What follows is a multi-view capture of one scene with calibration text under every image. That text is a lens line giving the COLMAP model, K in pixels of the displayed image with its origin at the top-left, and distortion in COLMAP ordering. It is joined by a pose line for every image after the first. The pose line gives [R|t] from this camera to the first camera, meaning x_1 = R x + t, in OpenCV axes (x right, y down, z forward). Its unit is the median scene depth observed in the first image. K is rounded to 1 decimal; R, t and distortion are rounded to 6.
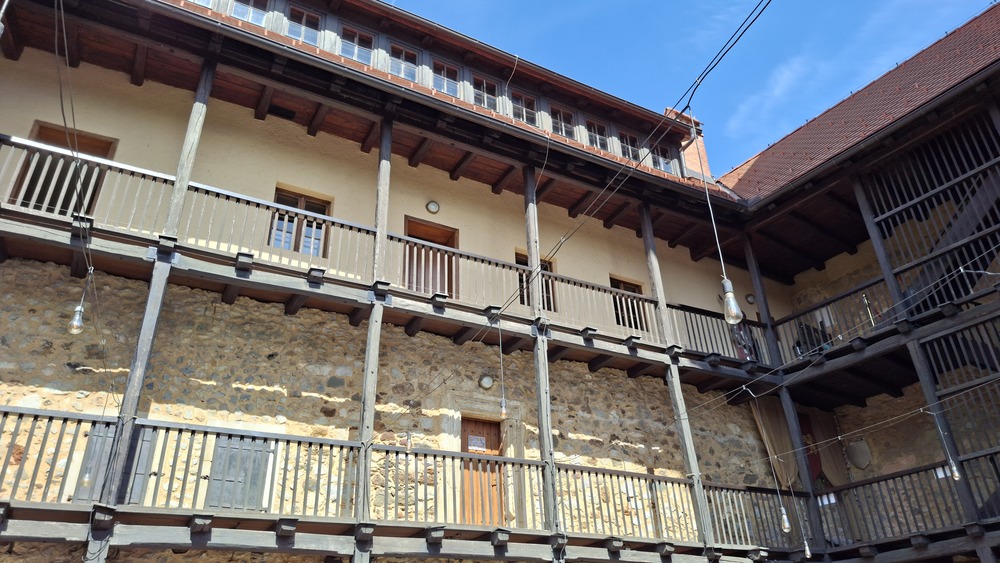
lens RADIAL K [[711.7, 0, 537.3], [0, 711.7, 281.0], [0, 0, 1]] dist [0.136409, -0.143631]
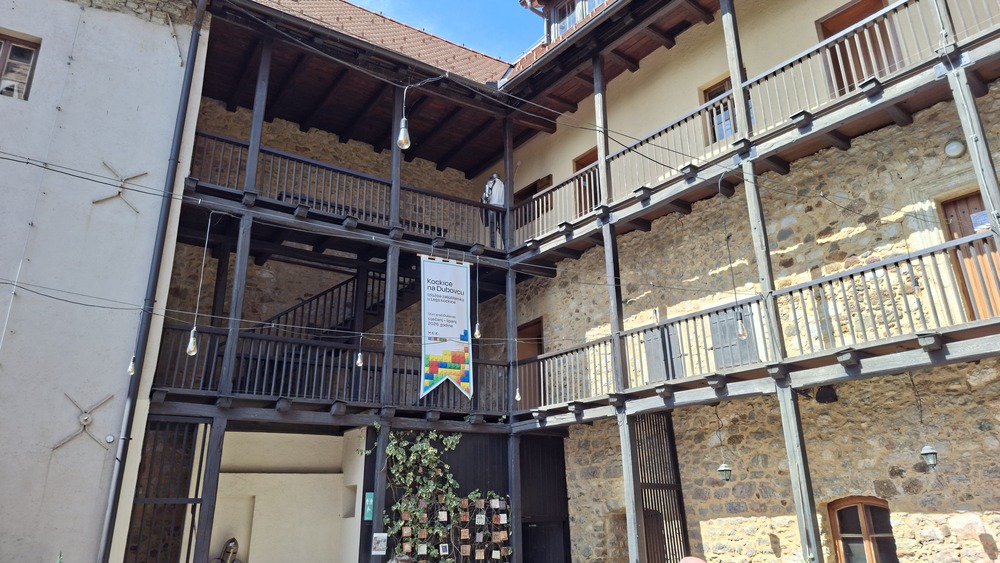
lens RADIAL K [[728.4, 0, 499.8], [0, 728.4, 253.3], [0, 0, 1]] dist [0.085874, -0.085278]
pose [[0.158708, -0.306298, -0.938612, 0.632547], [0.507241, 0.840904, -0.188644, 0.150978], [0.847064, -0.446164, 0.288826, 0.314671]]
